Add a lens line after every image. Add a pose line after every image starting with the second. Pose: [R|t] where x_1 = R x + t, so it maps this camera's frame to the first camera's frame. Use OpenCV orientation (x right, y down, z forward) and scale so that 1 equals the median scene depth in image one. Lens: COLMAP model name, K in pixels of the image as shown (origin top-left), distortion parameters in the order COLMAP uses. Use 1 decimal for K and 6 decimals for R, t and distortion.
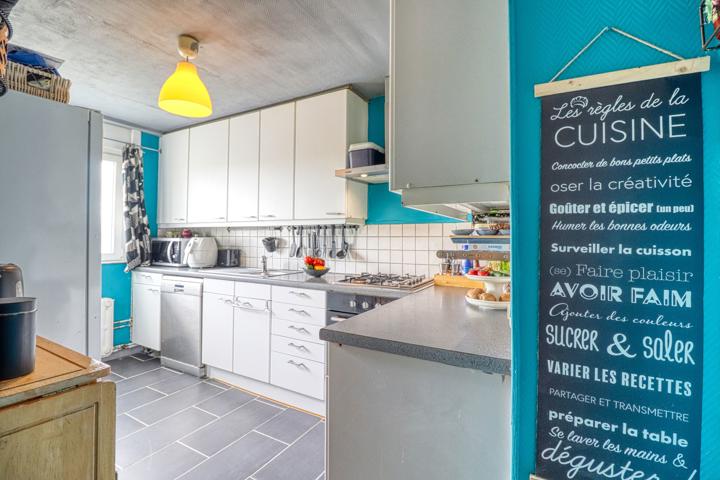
lens RADIAL K [[334.9, 0, 362.1], [0, 334.9, 226.8], [0, 0, 1]] dist [-0.015229, -0.001245]
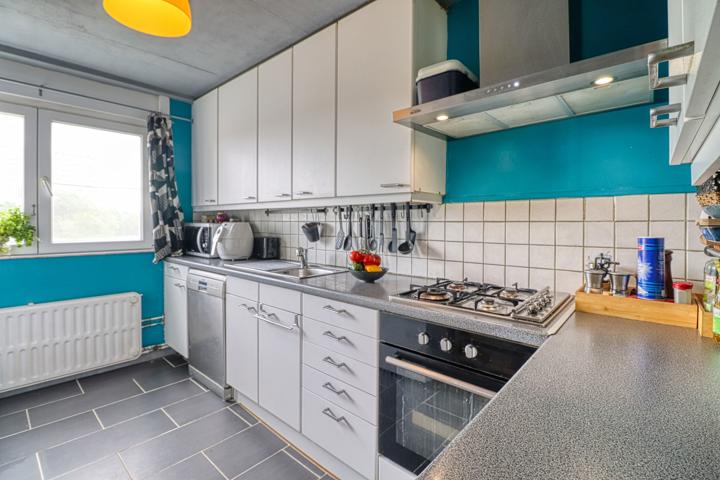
lens RADIAL K [[334.9, 0, 362.1], [0, 334.9, 226.8], [0, 0, 1]] dist [-0.015229, -0.001245]
pose [[0.978414, 0.002671, -0.206635, -0.007705], [0.007071, 0.998898, 0.046393, 0.007548], [0.206532, -0.046853, 0.977318, 0.290700]]
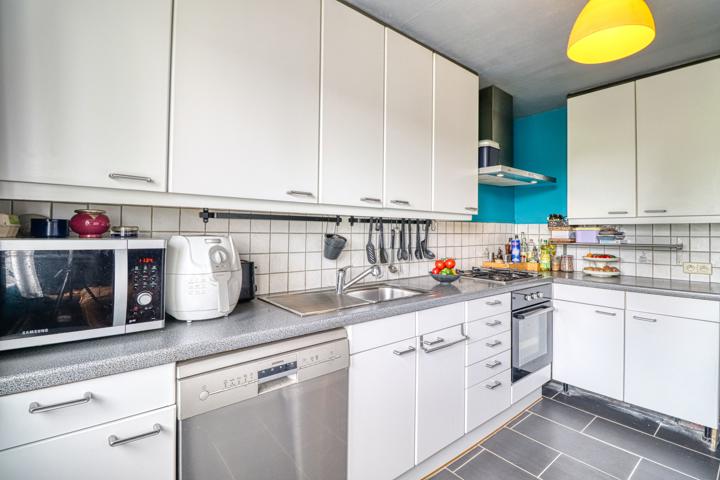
lens RADIAL K [[334.9, 0, 362.1], [0, 334.9, 226.8], [0, 0, 1]] dist [-0.015229, -0.001245]
pose [[0.356741, 0.017517, 0.934039, -0.831731], [-0.032328, 0.999457, -0.006397, 0.020481], [-0.933644, -0.027913, 0.357114, 0.761020]]
